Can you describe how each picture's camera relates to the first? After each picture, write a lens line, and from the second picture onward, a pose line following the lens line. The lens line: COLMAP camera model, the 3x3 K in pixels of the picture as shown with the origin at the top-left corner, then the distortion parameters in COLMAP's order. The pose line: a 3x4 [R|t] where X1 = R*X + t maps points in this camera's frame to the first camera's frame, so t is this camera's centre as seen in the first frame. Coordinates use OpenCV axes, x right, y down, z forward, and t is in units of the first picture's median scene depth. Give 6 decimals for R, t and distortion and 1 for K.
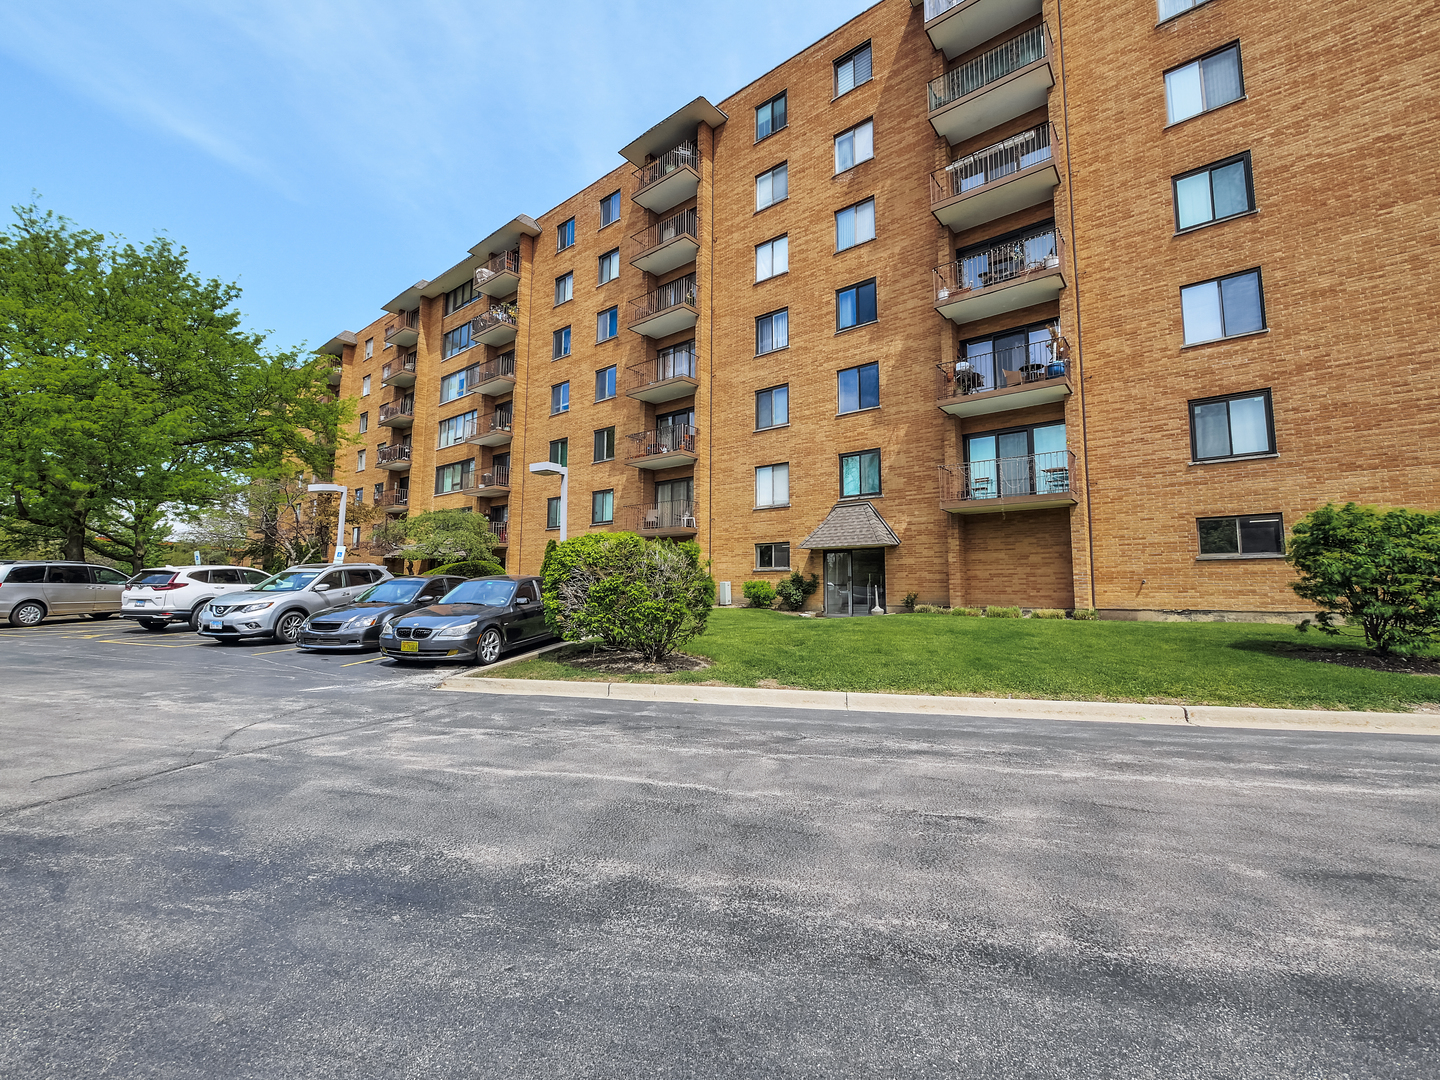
lens RADIAL K [[615.1, 0, 716.9], [0, 615.1, 528.2], [0, 0, 1]] dist [0.000045, 0.000632]
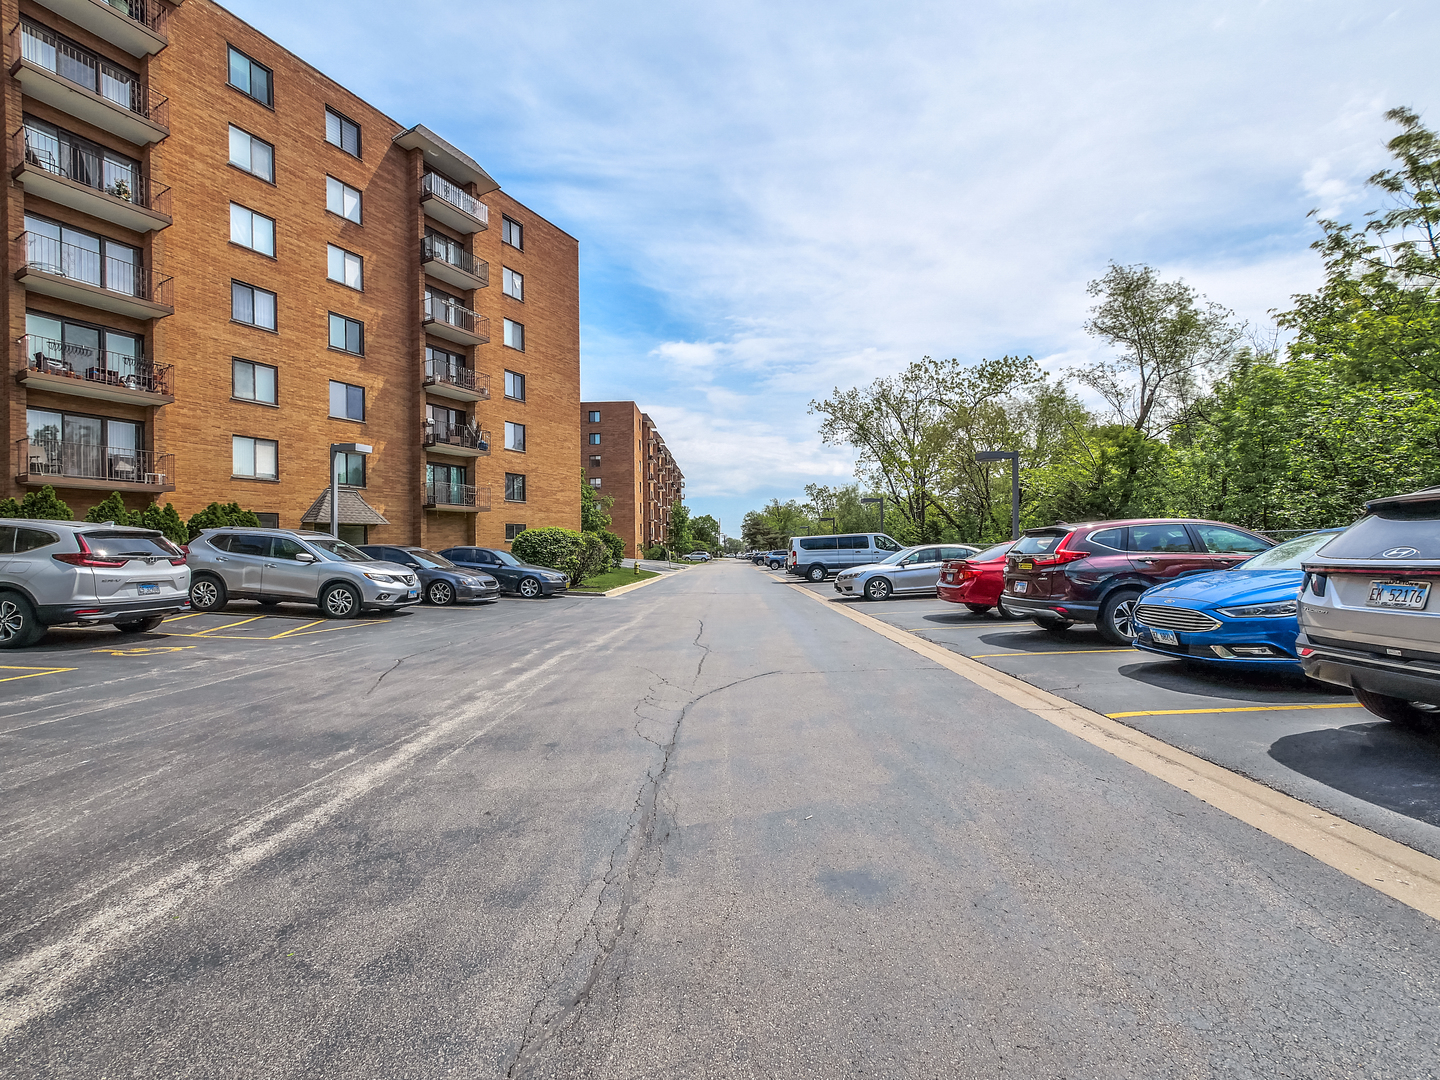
lens RADIAL K [[615.1, 0, 720.3], [0, 615.1, 541.6], [0, 0, 1]] dist [0.000045, 0.000632]
pose [[-0.184189, 0.013454, 0.982799, -1.215304], [-0.095817, 0.994898, -0.031577, 0.034088], [-0.978209, -0.099985, -0.181961, 0.447136]]
